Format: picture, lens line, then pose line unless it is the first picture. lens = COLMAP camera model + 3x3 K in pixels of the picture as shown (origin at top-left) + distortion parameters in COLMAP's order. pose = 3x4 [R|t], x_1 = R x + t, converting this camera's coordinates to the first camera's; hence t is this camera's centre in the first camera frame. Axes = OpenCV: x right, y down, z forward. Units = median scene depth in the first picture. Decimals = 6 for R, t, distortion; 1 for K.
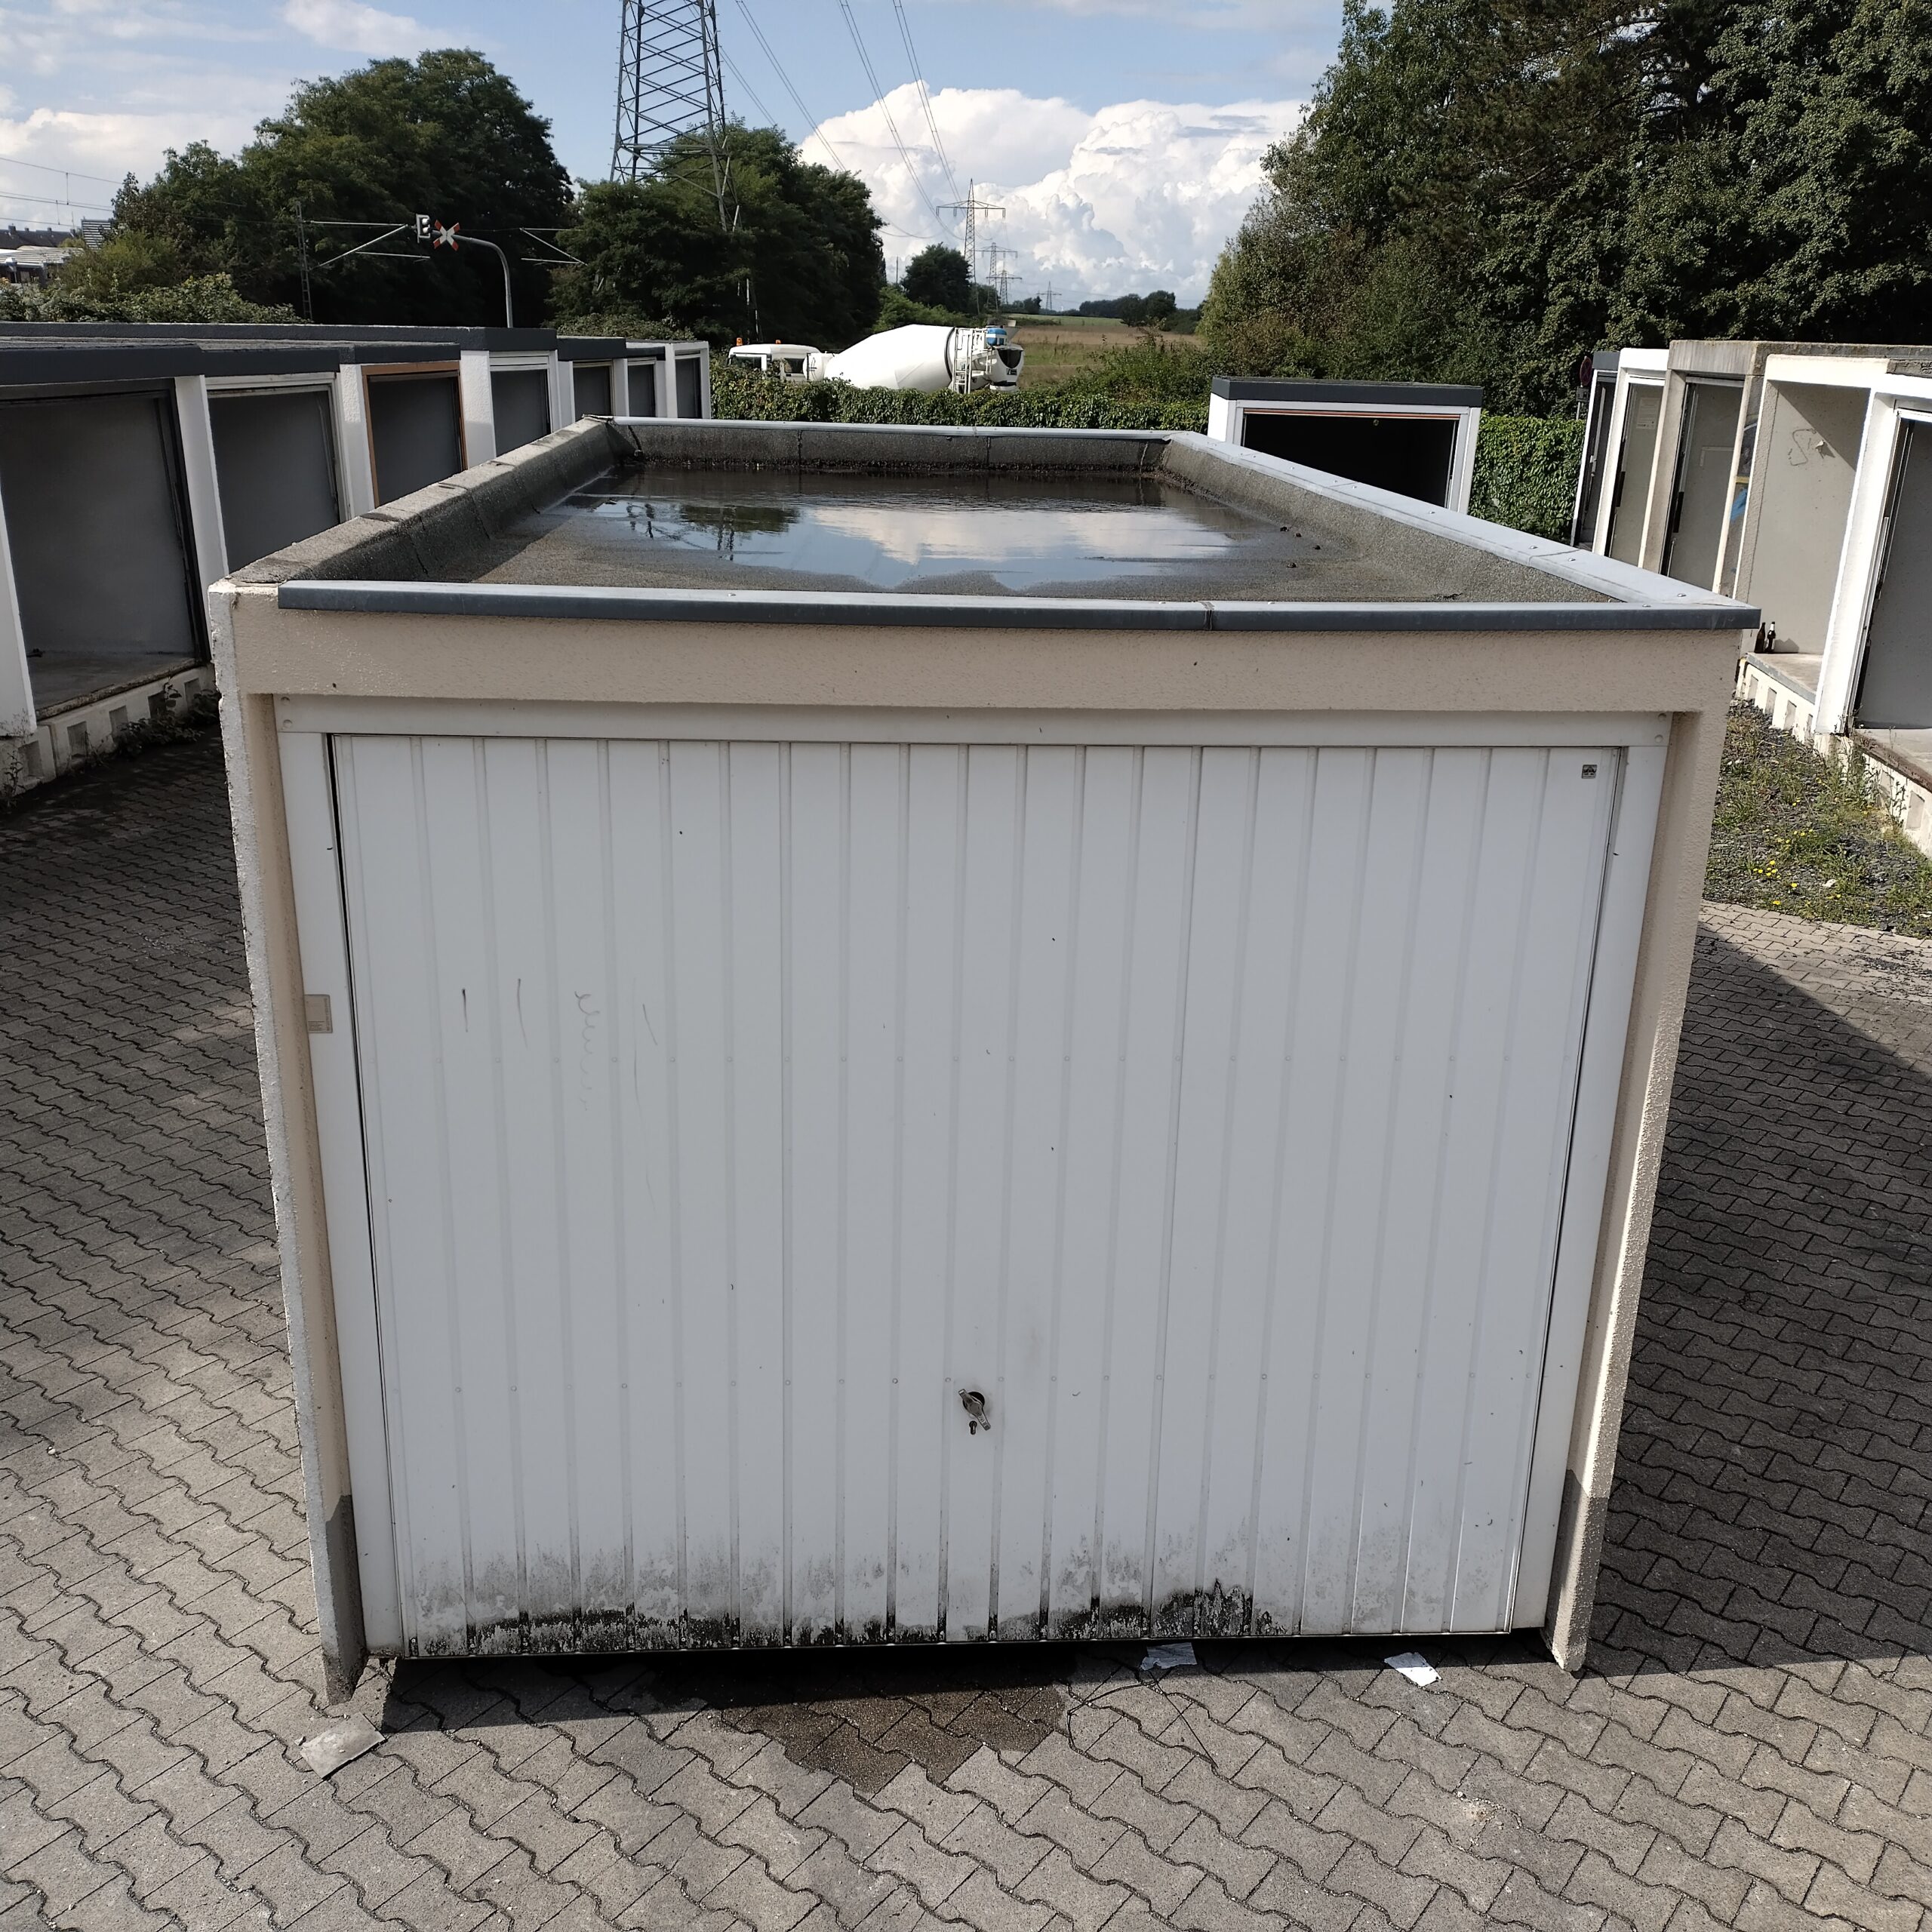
lens RADIAL K [[1904.8, 0, 966.0], [0, 1904.8, 966.0], [0, 0, 1]] dist [0.074634, -0.112516]
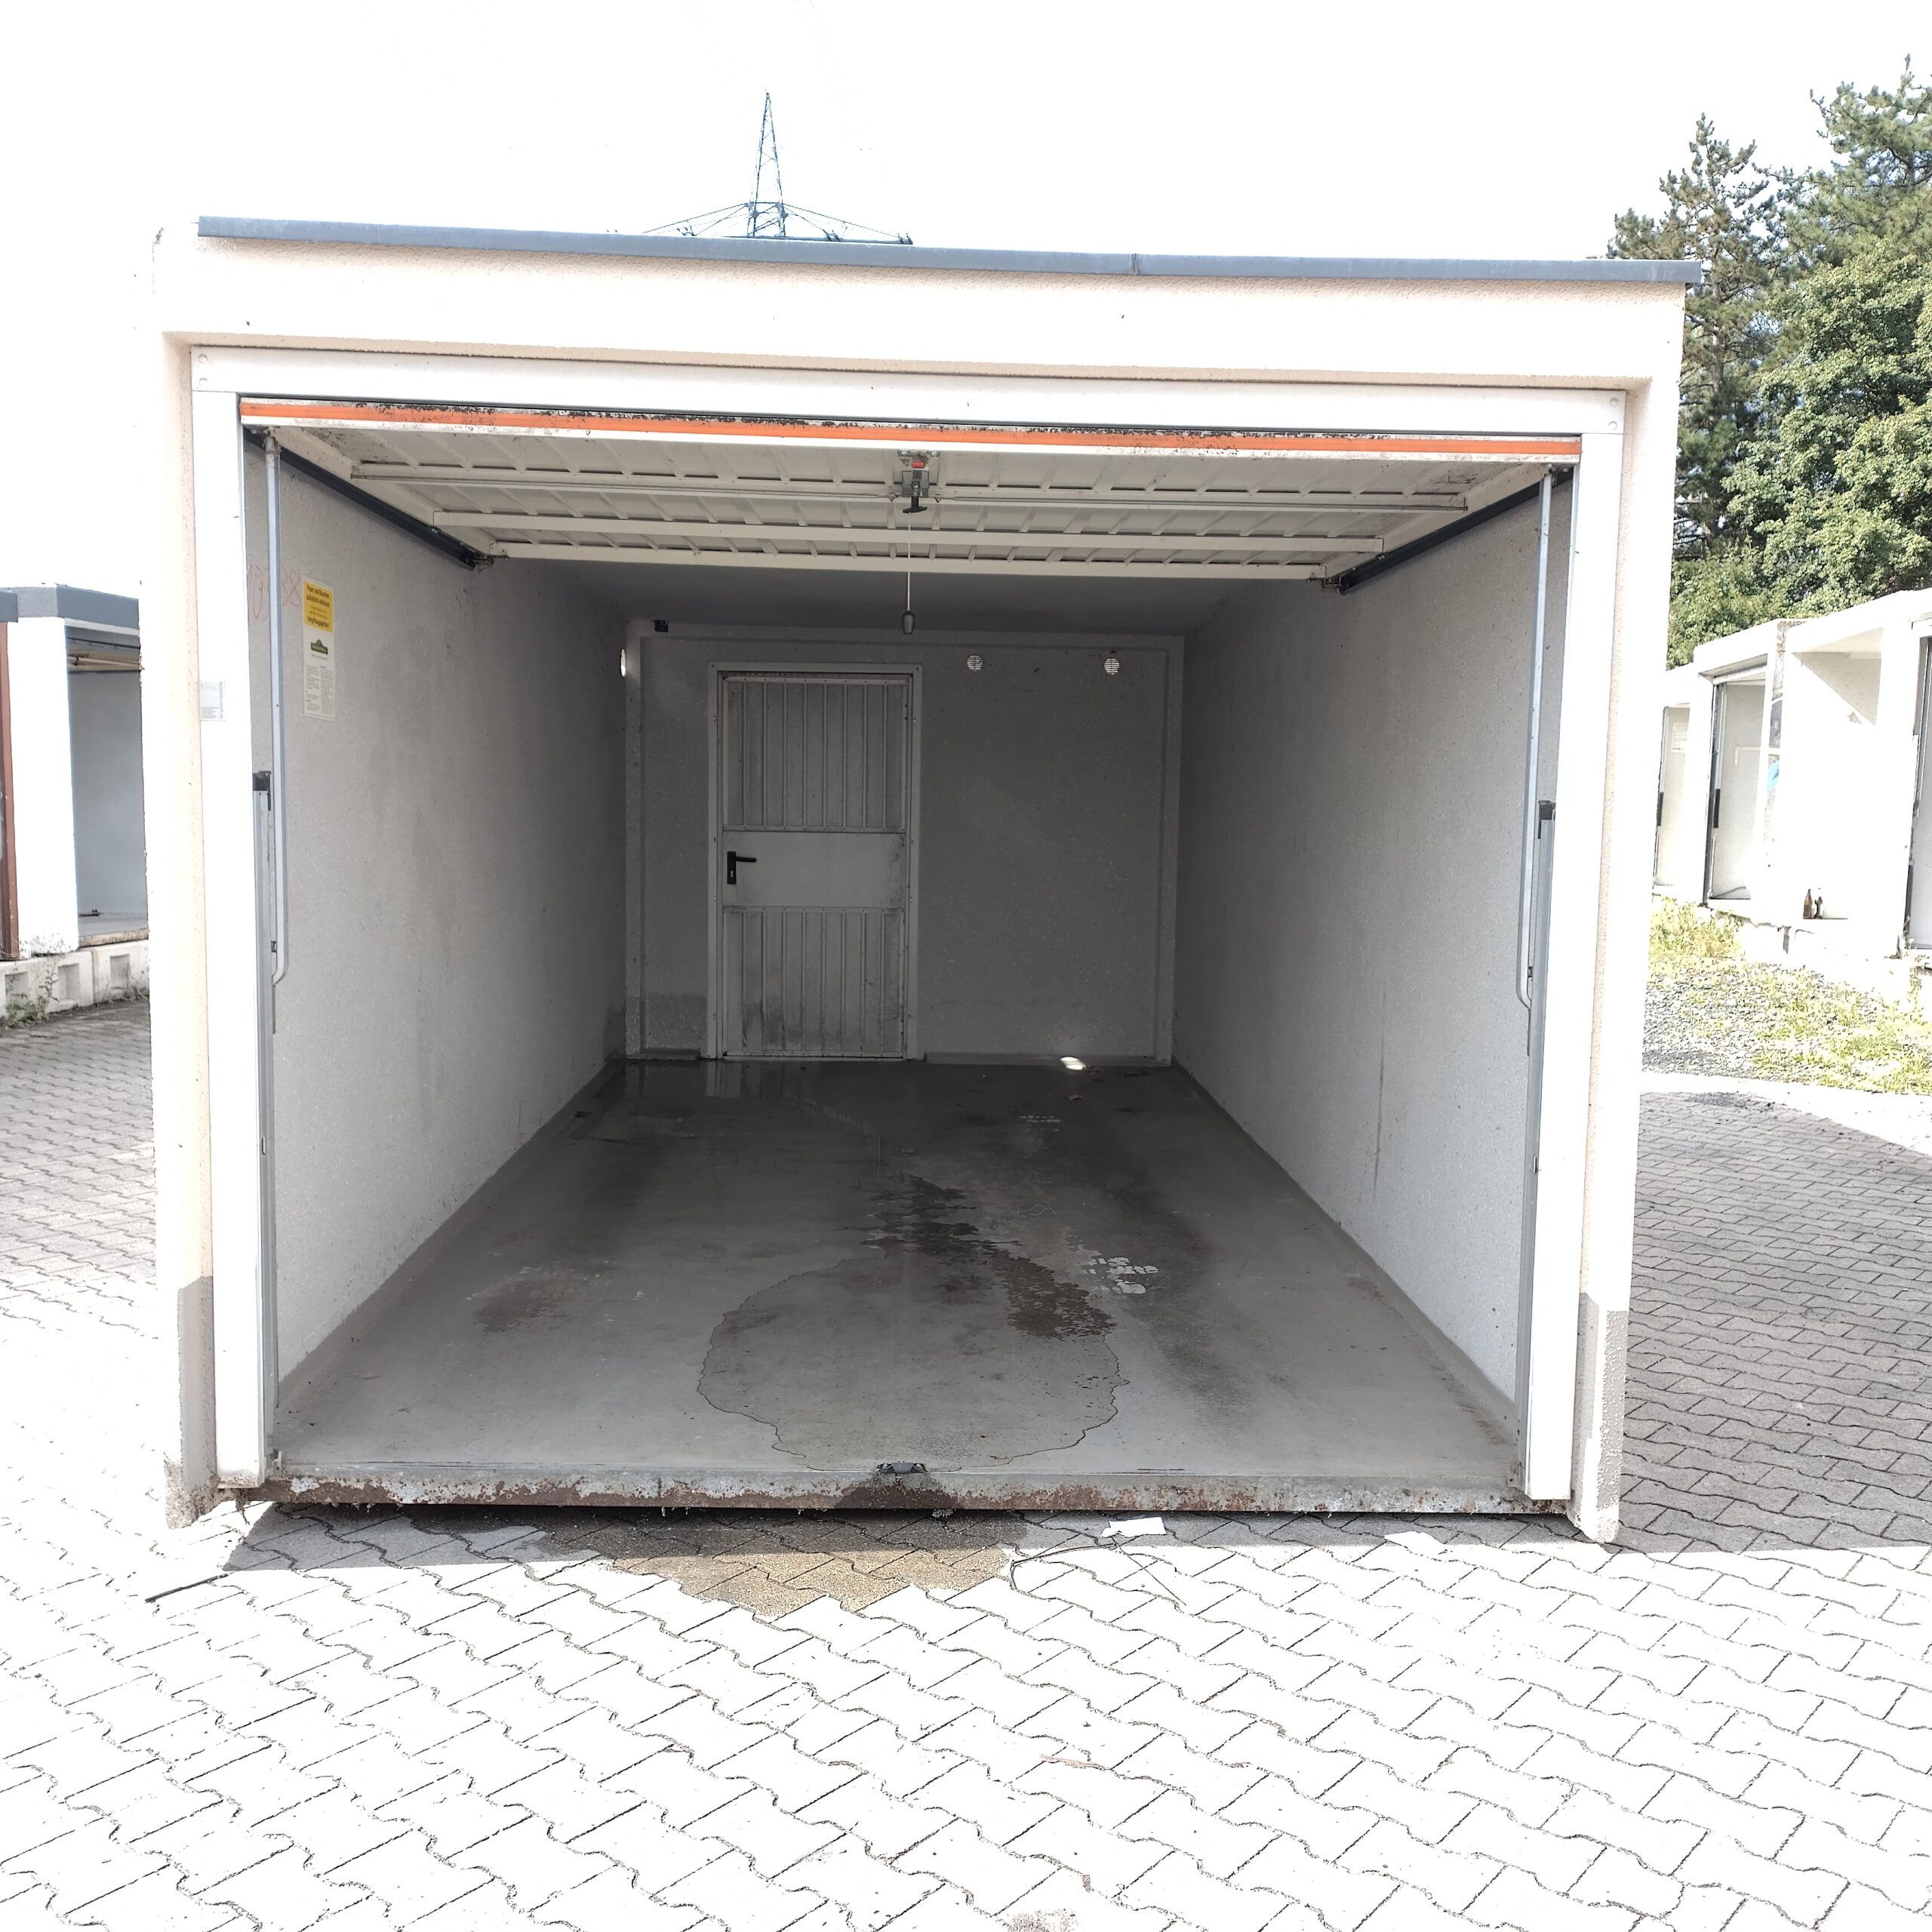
lens RADIAL K [[1896.7, 0, 966.0], [0, 1896.7, 966.0], [0, 0, 1]] dist [0.140595, -0.293891]
pose [[0.999237, 0.001013, -0.039053, 0.064889], [-0.010106, 0.972344, -0.233335, 0.323878], [0.037737, 0.233551, 0.971612, 0.097141]]
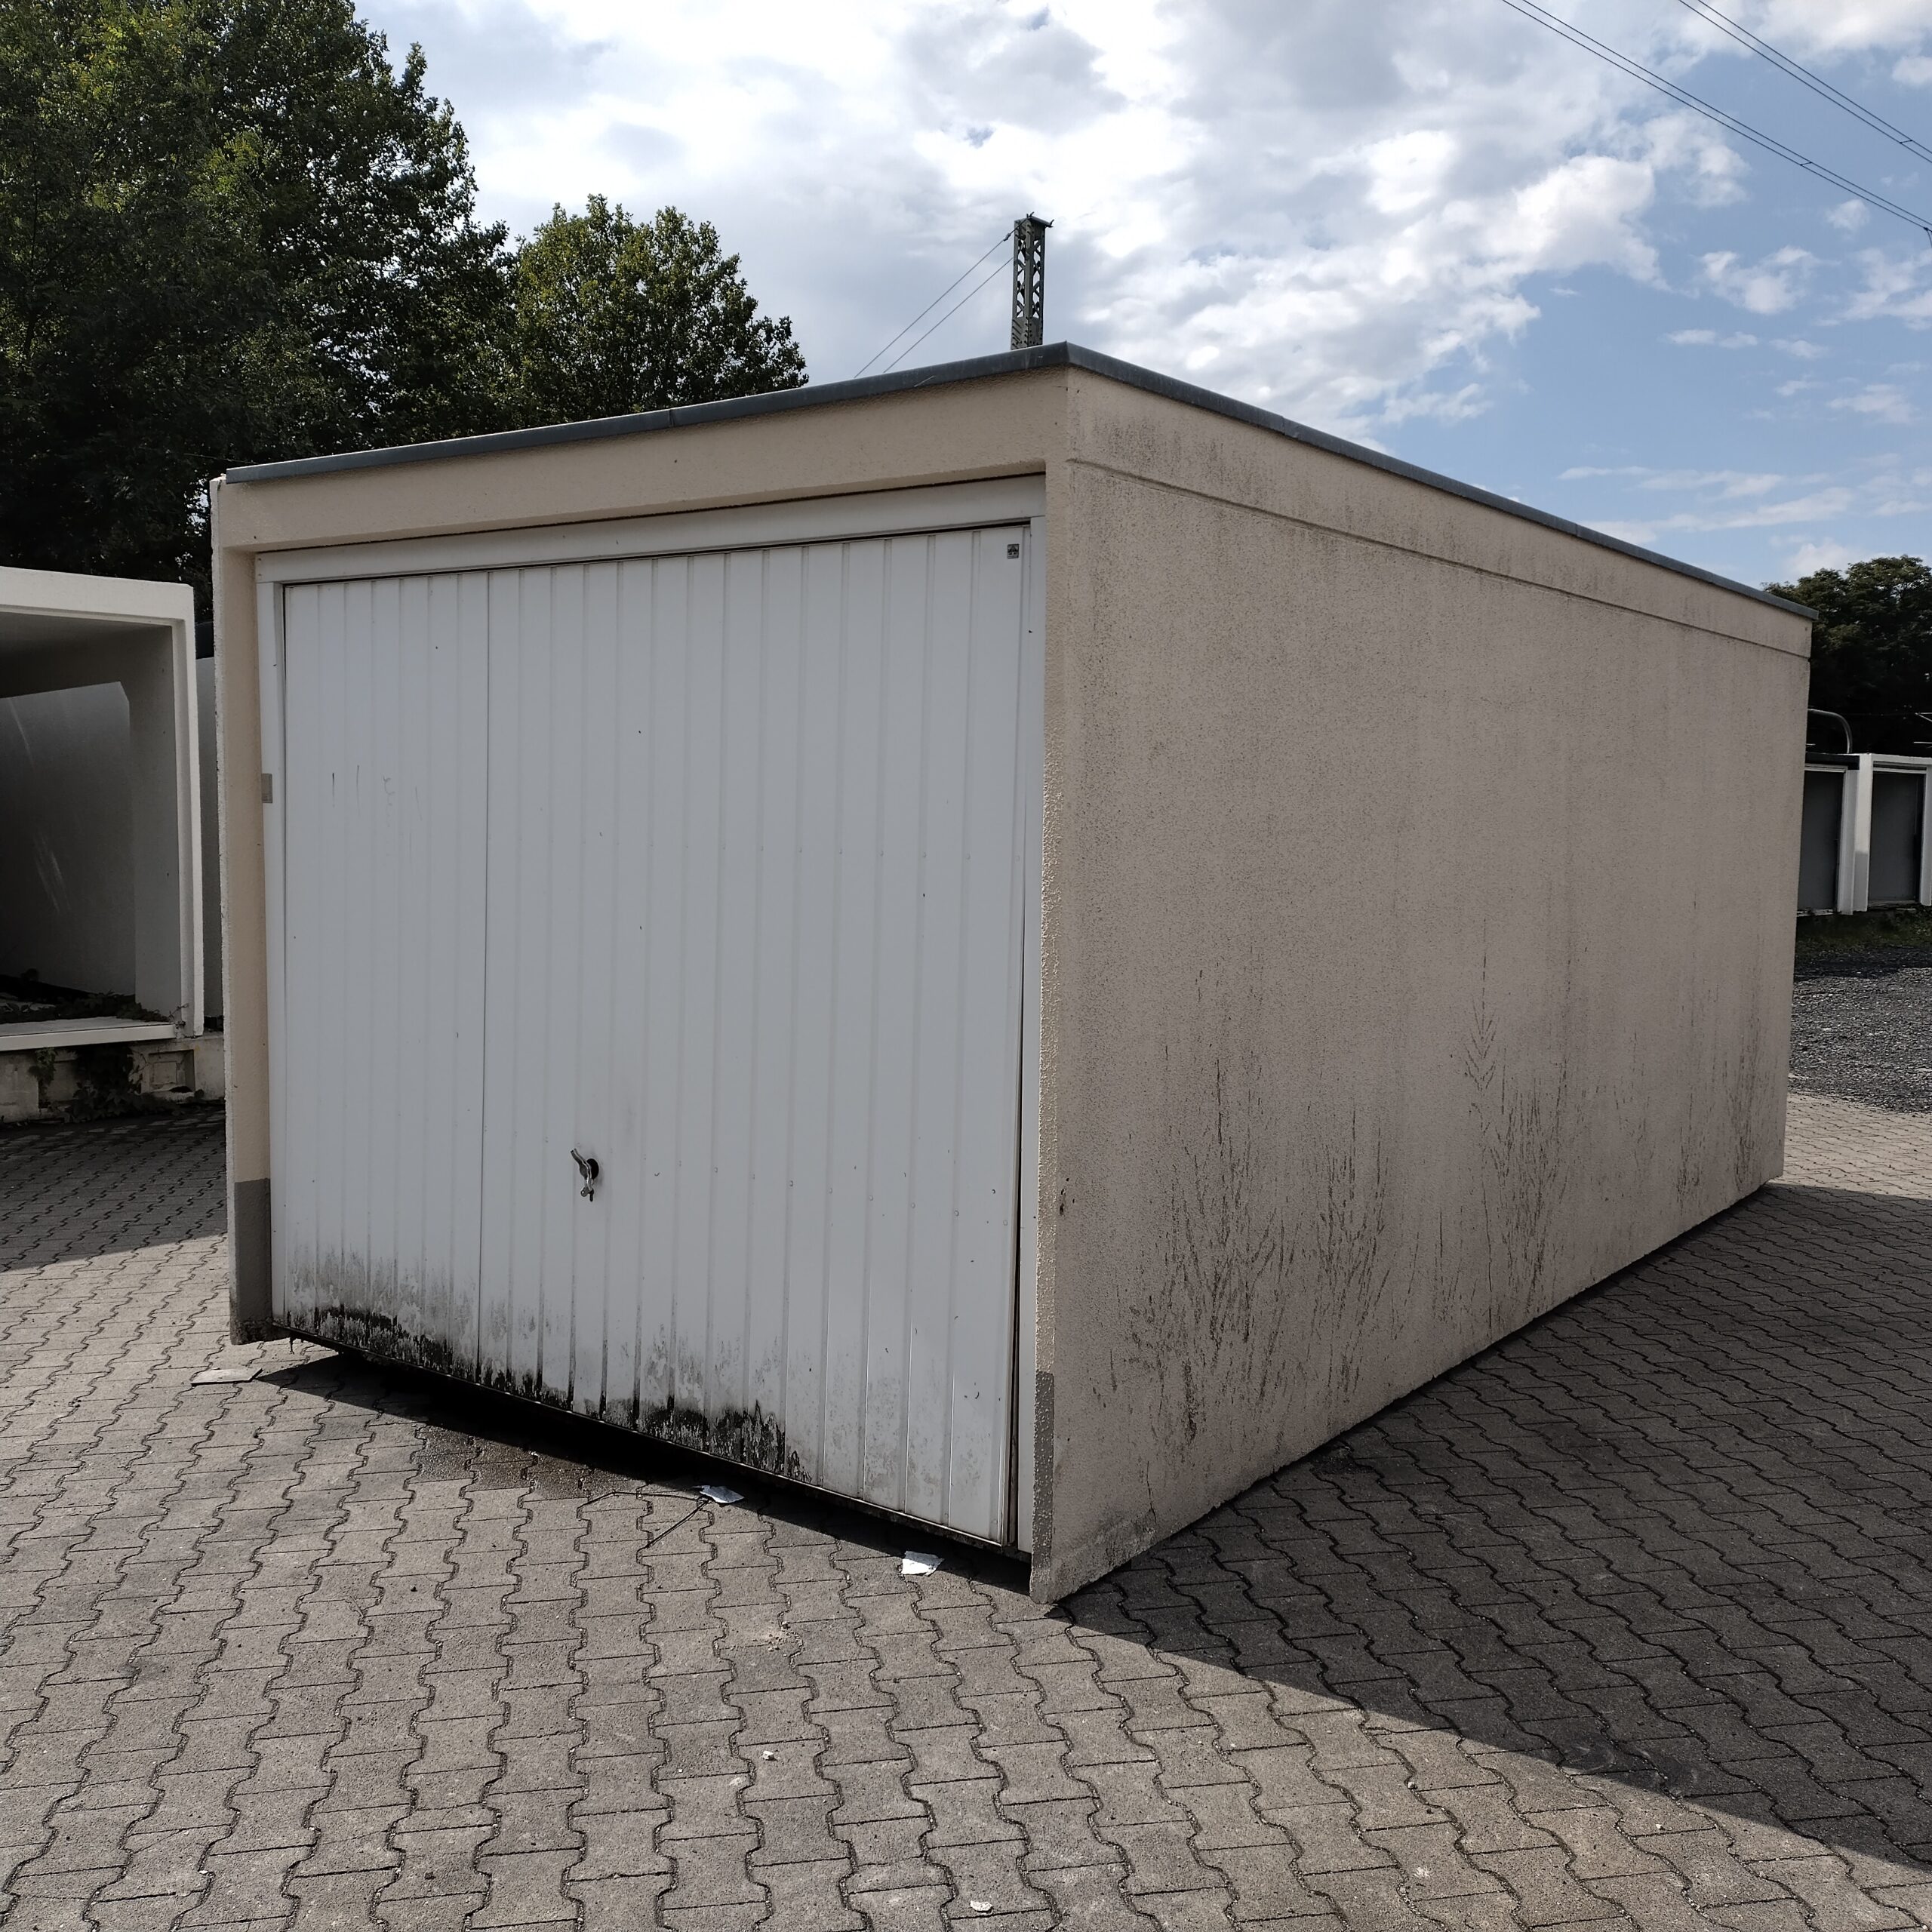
lens RADIAL K [[1896.7, 0, 966.0], [0, 1896.7, 966.0], [0, 0, 1]] dist [0.140595, -0.293891]
pose [[0.751853, 0.043445, -0.657898, 0.857122], [-0.211356, 0.961050, -0.178076, 0.255577], [0.624537, 0.272938, 0.731751, 0.276646]]
